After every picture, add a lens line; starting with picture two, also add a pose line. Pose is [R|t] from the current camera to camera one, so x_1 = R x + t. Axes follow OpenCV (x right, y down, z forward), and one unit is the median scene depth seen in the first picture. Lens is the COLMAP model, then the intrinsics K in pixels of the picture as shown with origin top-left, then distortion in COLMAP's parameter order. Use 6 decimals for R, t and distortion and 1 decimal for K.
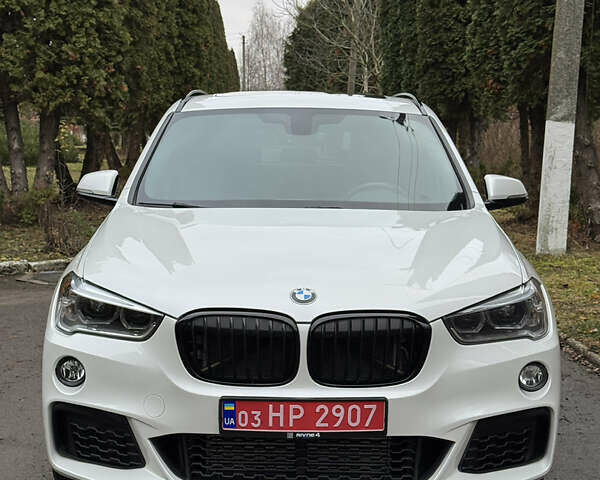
lens RADIAL K [[1113.3, 0, 300.0], [0, 1113.3, 240.0], [0, 0, 1]] dist [0.082983, 0.045139]
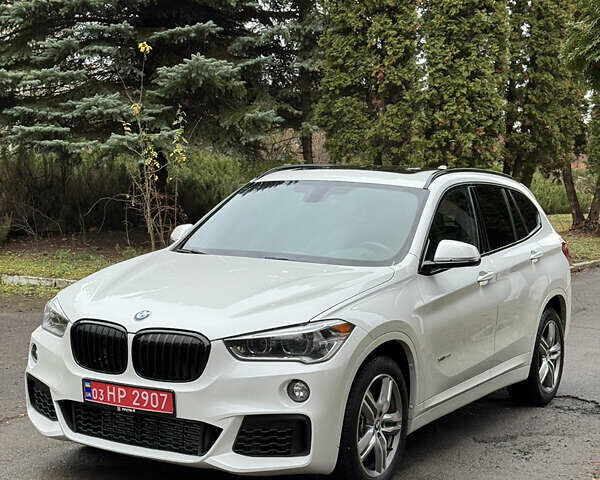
lens RADIAL K [[1113.3, 0, 300.0], [0, 1113.3, 240.0], [0, 0, 1]] dist [0.082983, 0.045139]
pose [[0.856836, 0.042141, -0.513864, 0.919337], [-0.063546, 0.997687, -0.024141, -0.026331], [0.511658, 0.053339, 0.857532, -0.153240]]
